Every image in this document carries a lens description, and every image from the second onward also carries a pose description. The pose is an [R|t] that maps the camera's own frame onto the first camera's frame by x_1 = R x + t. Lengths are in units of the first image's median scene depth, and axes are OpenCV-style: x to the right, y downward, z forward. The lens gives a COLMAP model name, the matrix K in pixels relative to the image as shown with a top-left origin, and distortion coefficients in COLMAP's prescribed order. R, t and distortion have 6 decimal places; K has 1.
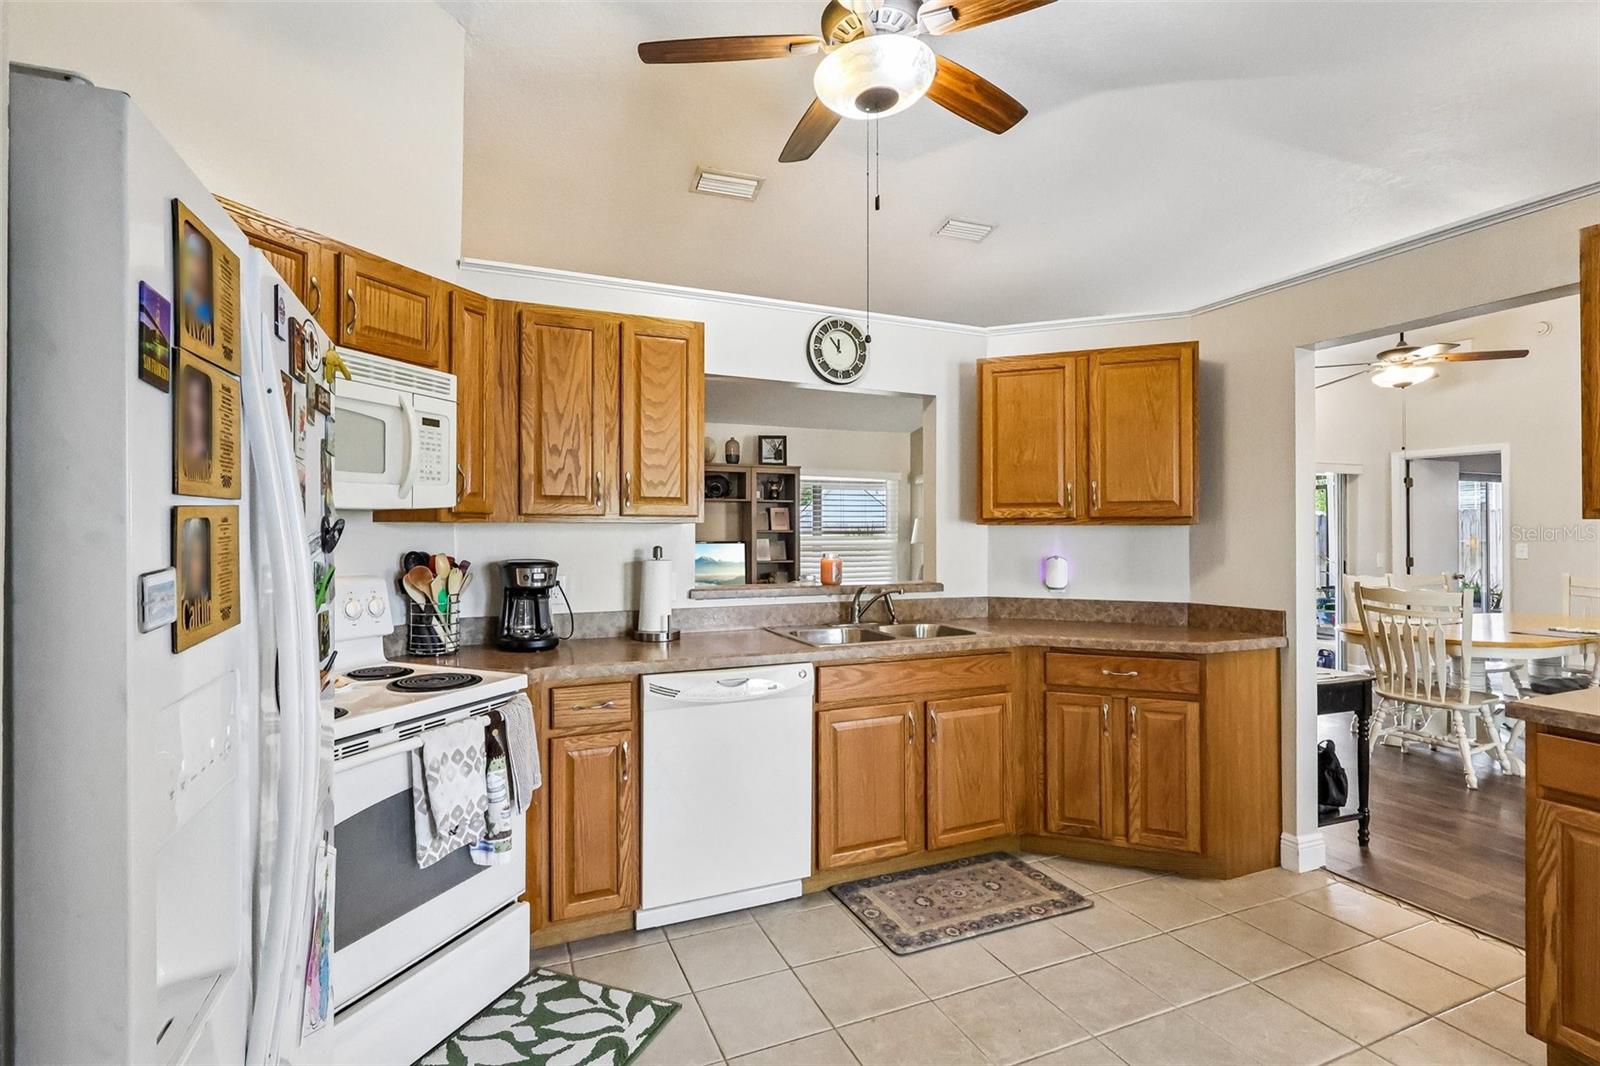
lens RADIAL K [[760.0, 0, 791.8], [0, 760.0, 524.2], [0, 0, 1]] dist [-0.006534, 0.002669]
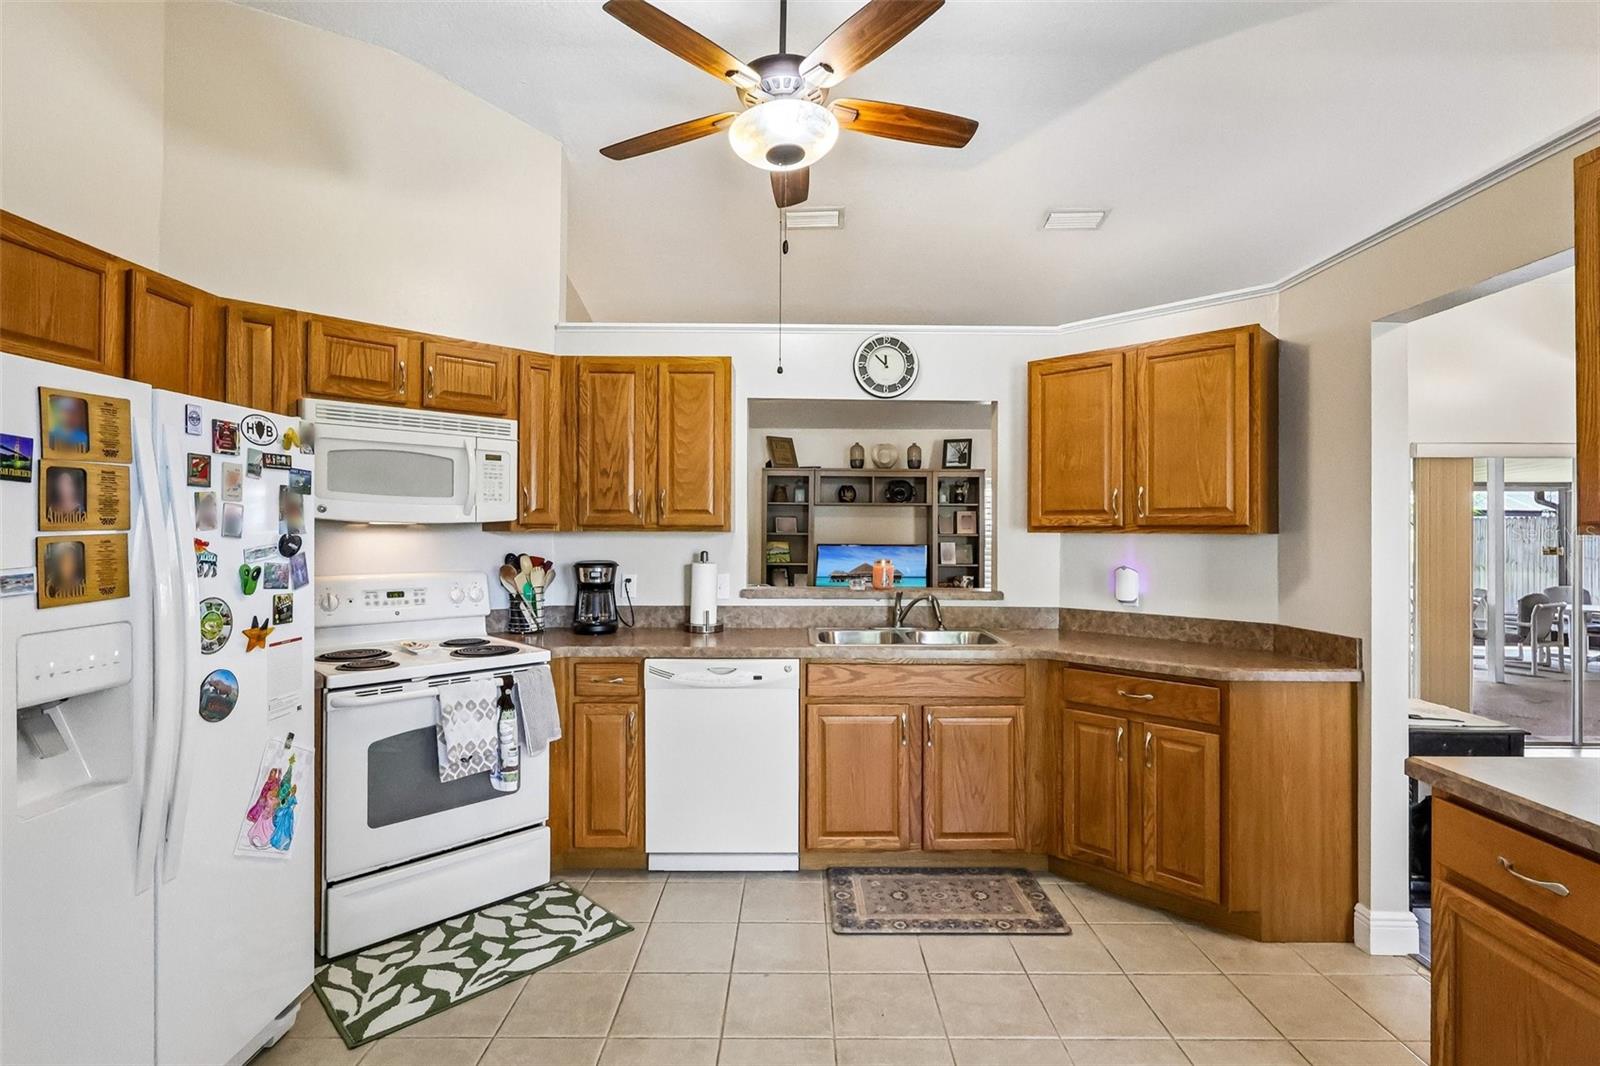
lens RADIAL K [[760.0, 0, 787.9], [0, 760.0, 525.0], [0, 0, 1]] dist [-0.006534, 0.002669]
pose [[0.917137, -0.000955, -0.398571, 0.442395], [0.001474, 0.999998, 0.000997, -0.013076], [0.398569, -0.001502, 0.917137, -0.017011]]
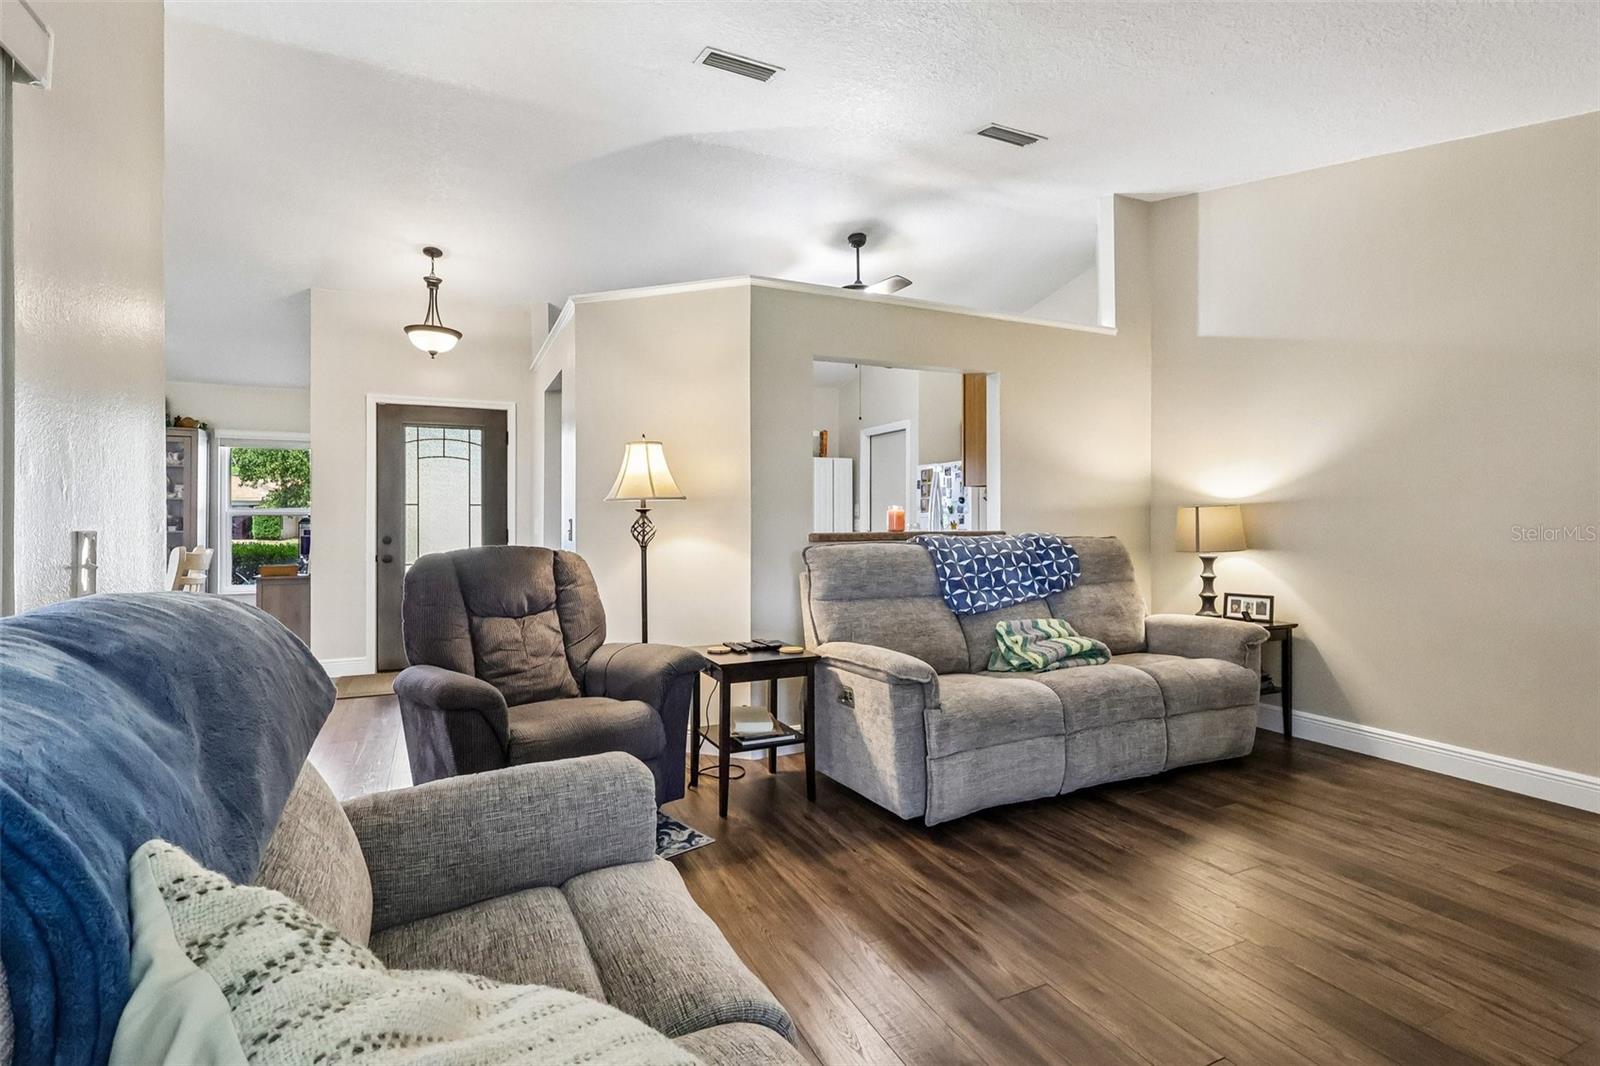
lens RADIAL K [[760.0, 0, 805.8], [0, 760.0, 521.5], [0, 0, 1]] dist [-0.006534, 0.002669]
pose [[-0.999886, 0.000986, -0.015049, 0.243007], [0.001012, 0.999998, -0.001693, 0.075183], [0.015047, -0.001708, -0.999885, 2.795475]]
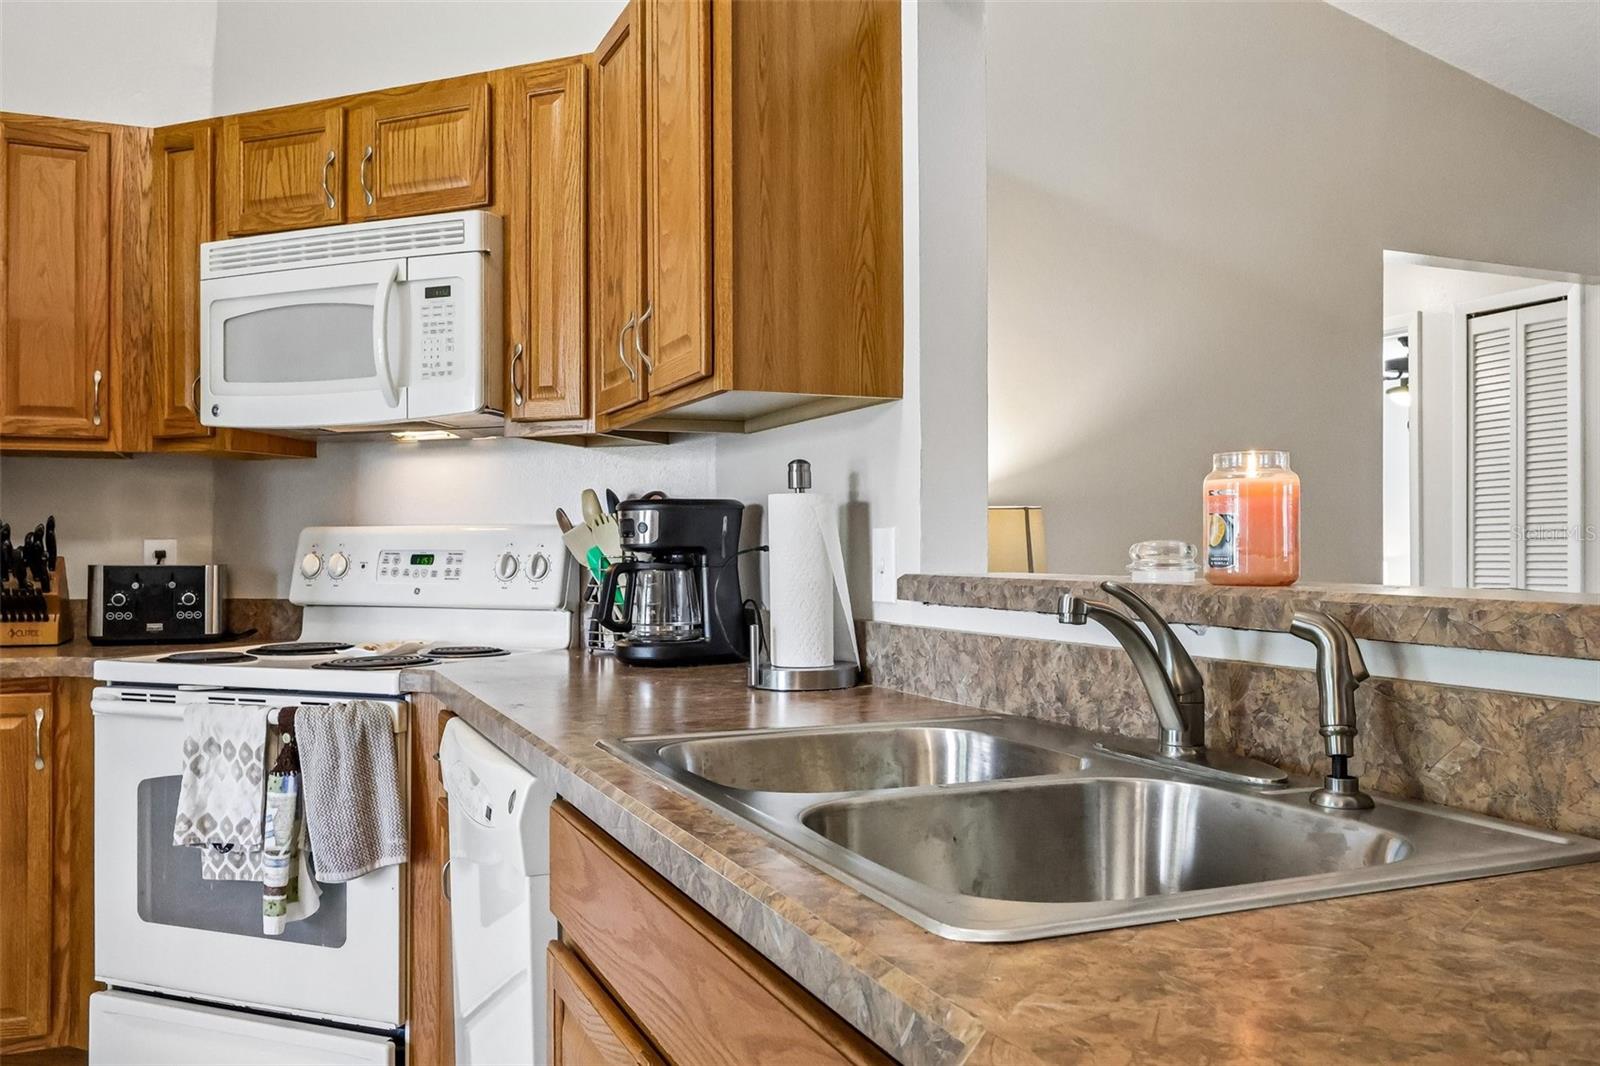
lens RADIAL K [[1279.4, 0, 803.3], [0, 1279.4, 541.9], [0, 0, 1]] dist [-0.006856, -0.003664]
pose [[0.012333, -0.005681, -0.999908, 0.563033], [0.011832, 0.999915, -0.005535, 0.084123], [0.999854, -0.011762, 0.012400, 1.086883]]
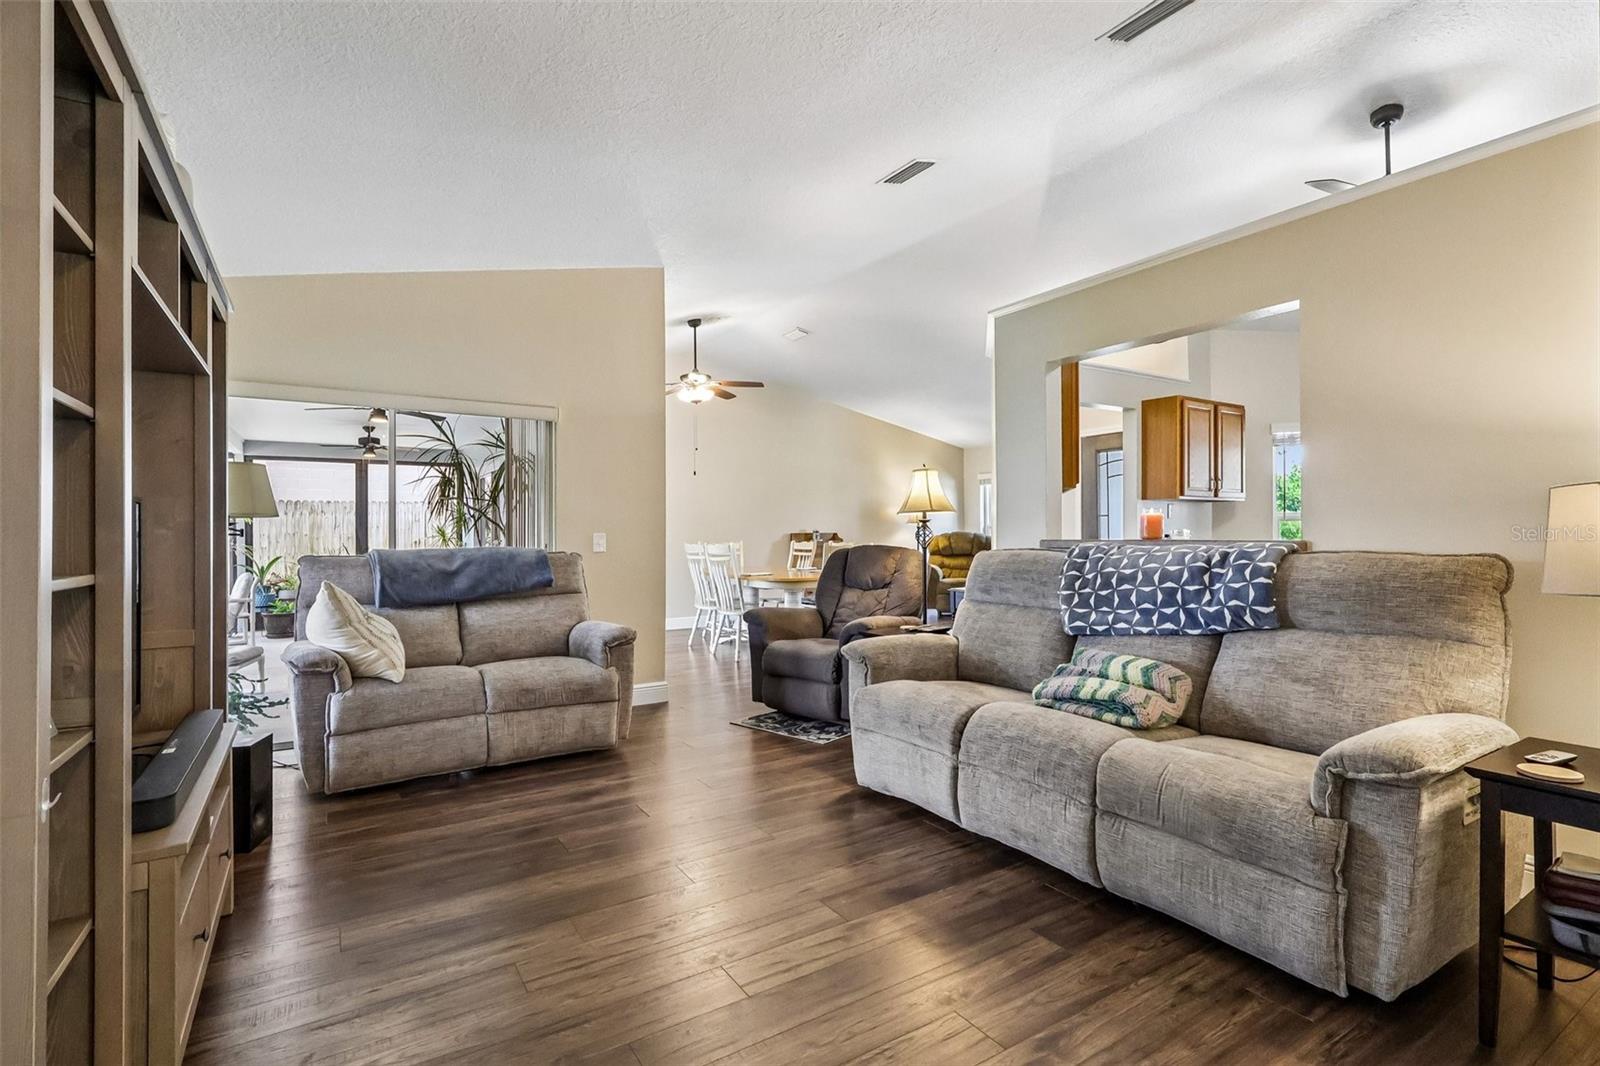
lens RADIAL K [[760.0, 0, 809.0], [0, 760.0, 531.2], [0, 0, 1]] dist [-0.006534, 0.002669]
pose [[-0.143123, 0.002760, 0.989701, -1.124360], [0.001079, 0.999996, -0.002633, 0.082078], [-0.989704, 0.000691, -0.143125, 2.030865]]
